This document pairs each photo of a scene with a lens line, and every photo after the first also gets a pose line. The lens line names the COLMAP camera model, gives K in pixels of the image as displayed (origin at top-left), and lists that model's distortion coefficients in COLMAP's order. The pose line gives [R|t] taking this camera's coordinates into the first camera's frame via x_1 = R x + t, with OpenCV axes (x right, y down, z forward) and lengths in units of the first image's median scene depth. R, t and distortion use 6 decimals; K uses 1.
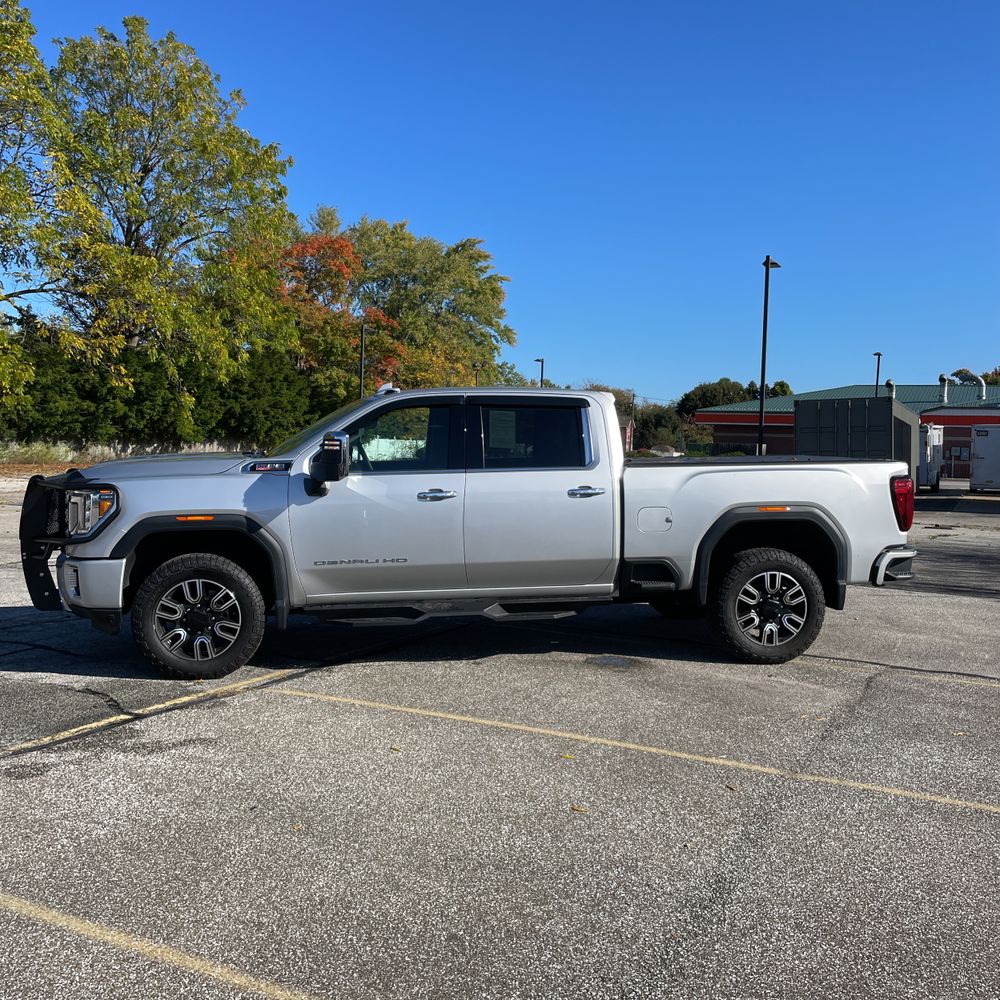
lens RADIAL K [[1006.8, 0, 501.2], [0, 1006.8, 496.9], [0, 0, 1]] dist [0.091475, -0.113967]
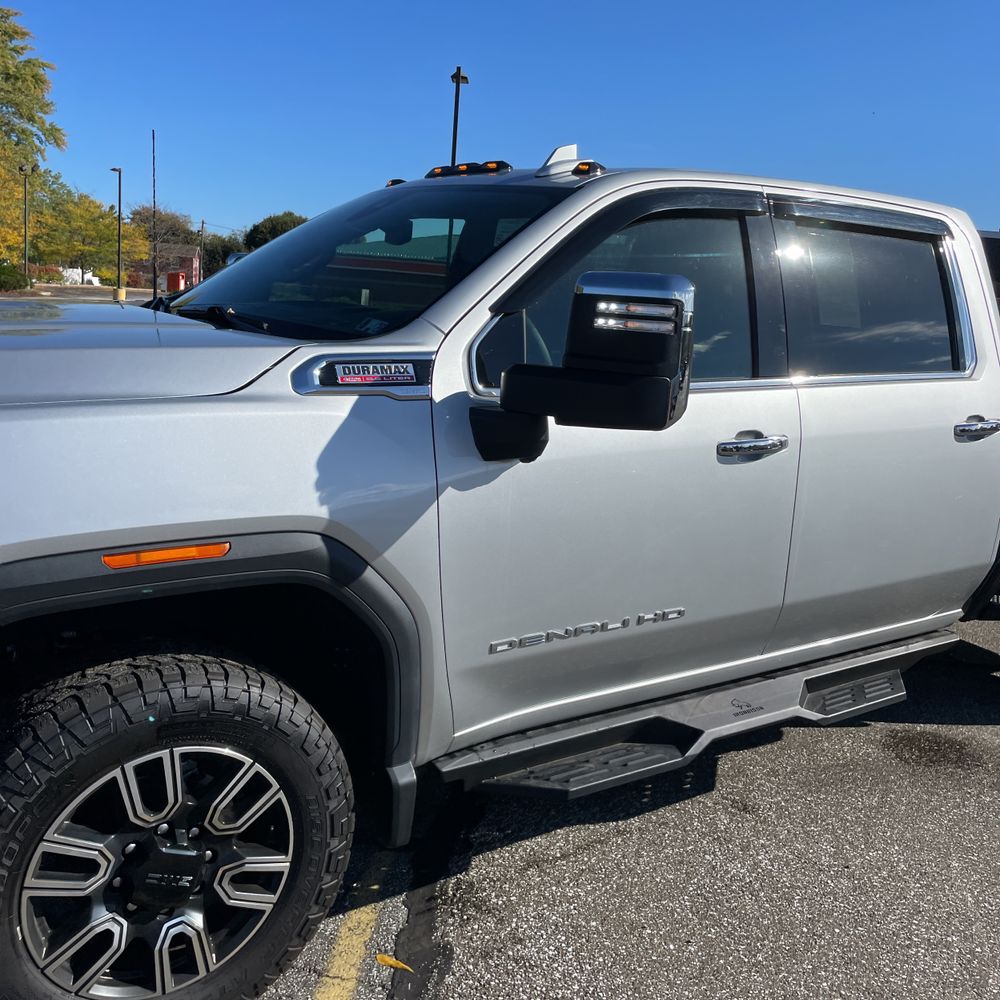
lens RADIAL K [[1014.6, 0, 488.3], [0, 1014.6, 491.3], [0, 0, 1]] dist [0.099383, -0.155645]
pose [[0.913457, -0.032943, 0.405600, -0.042016], [-0.028231, 0.989186, 0.143920, -0.005123], [-0.405955, -0.142915, 0.902649, 0.088185]]
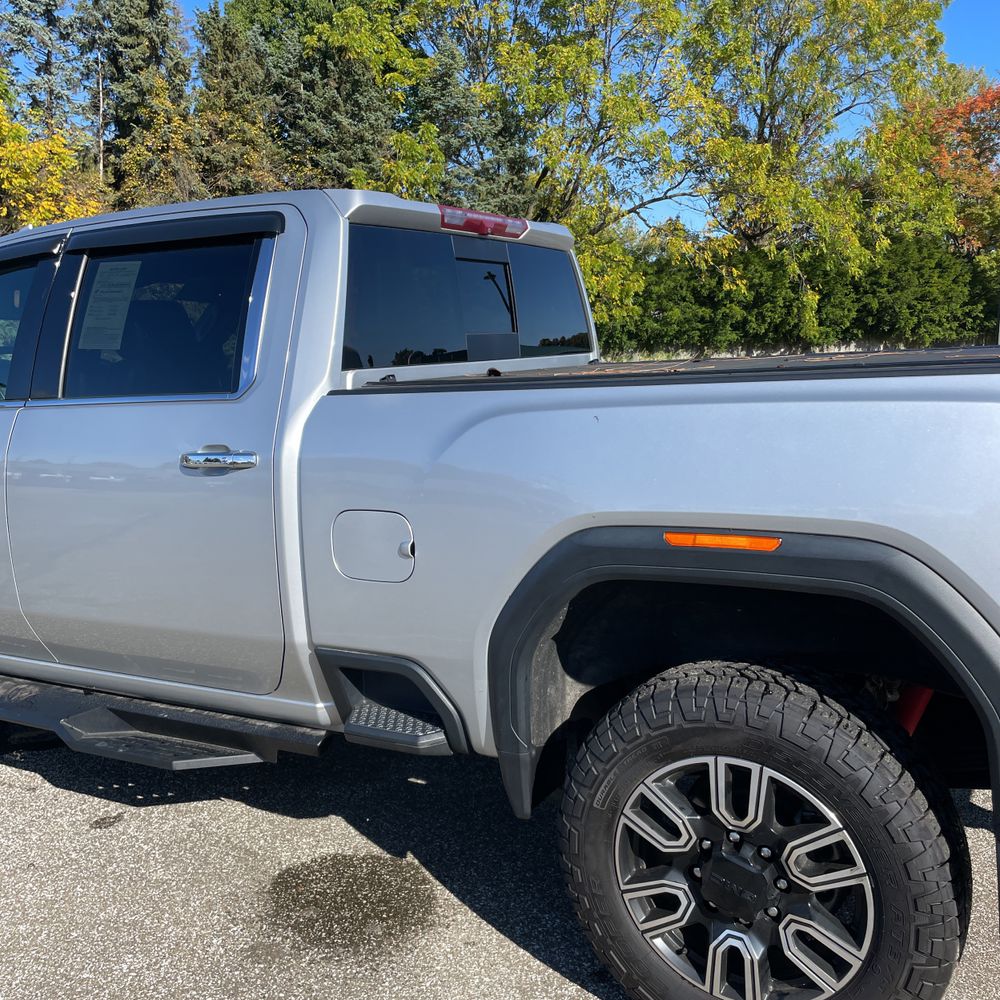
lens RADIAL K [[1018.1, 0, 499.2], [0, 1018.1, 484.4], [0, 0, 1]] dist [0.071689, -0.097809]
pose [[0.782312, 0.045698, -0.621208, 0.054088], [0.004461, 0.996869, 0.078950, -0.003503], [0.622871, -0.064535, 0.779658, 0.102625]]
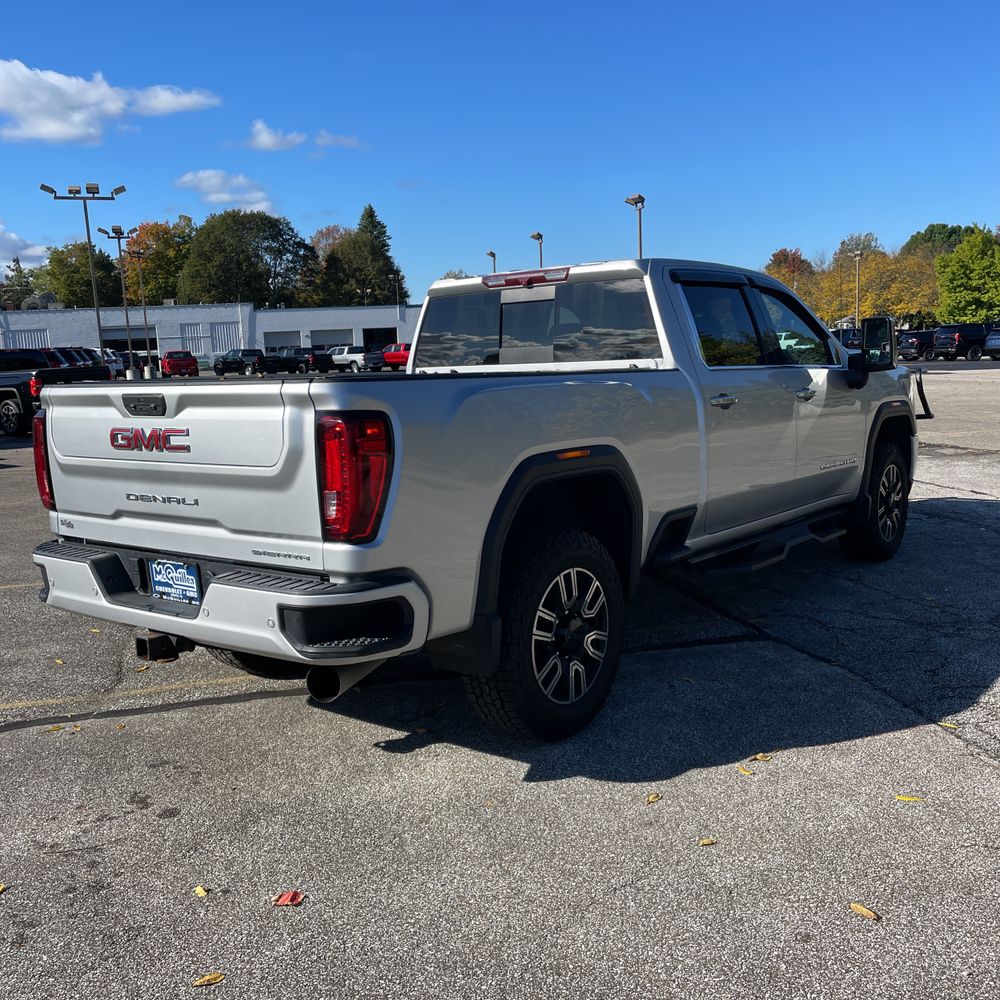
lens RADIAL K [[1018.1, 0, 499.2], [0, 1018.1, 484.4], [0, 0, 1]] dist [0.071689, -0.097809]
pose [[-0.719858, 0.101124, -0.686715, 0.087043], [-0.016027, 0.986646, 0.162091, -0.010792], [0.693936, 0.127689, -0.708624, 0.224090]]
